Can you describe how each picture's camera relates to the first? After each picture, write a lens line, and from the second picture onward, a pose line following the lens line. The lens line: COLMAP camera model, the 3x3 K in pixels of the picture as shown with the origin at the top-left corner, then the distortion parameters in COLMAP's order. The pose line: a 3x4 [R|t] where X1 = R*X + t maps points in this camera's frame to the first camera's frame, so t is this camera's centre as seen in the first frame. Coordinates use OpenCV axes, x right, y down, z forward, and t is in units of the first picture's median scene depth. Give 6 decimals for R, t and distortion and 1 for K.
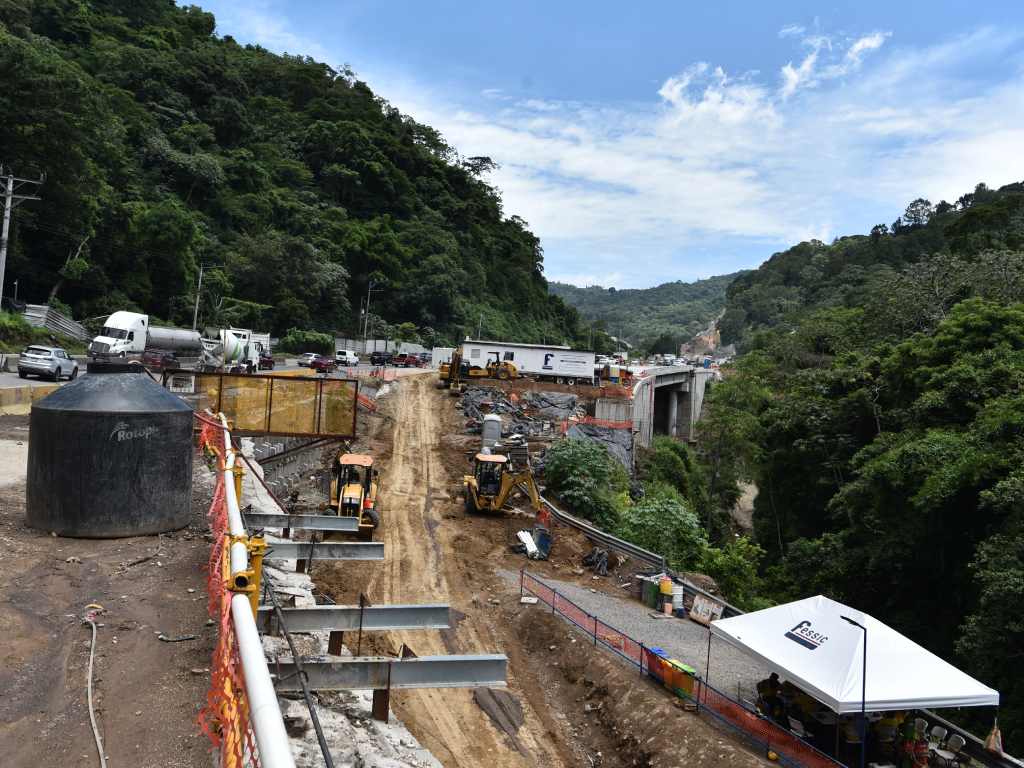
lens RADIAL K [[861.9, 0, 513.6], [0, 861.9, 384.2], [0, 0, 1]] dist [-0.004596, -0.010872]
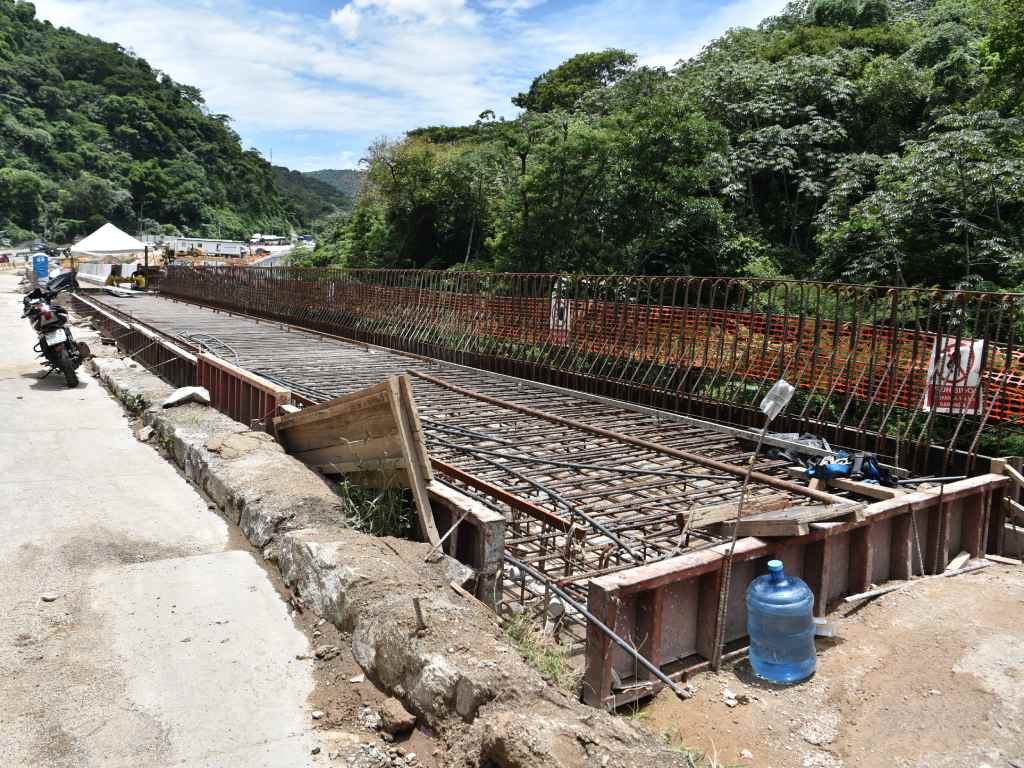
lens RADIAL K [[789.4, 0, 510.1], [0, 789.4, 383.8], [0, 0, 1]] dist [-0.058504, 0.012021]
pose [[0.981470, -0.041057, 0.187165, 0.228786], [0.010224, 0.986604, 0.162810, -0.000595], [-0.191342, -0.157880, 0.968743, -0.672403]]
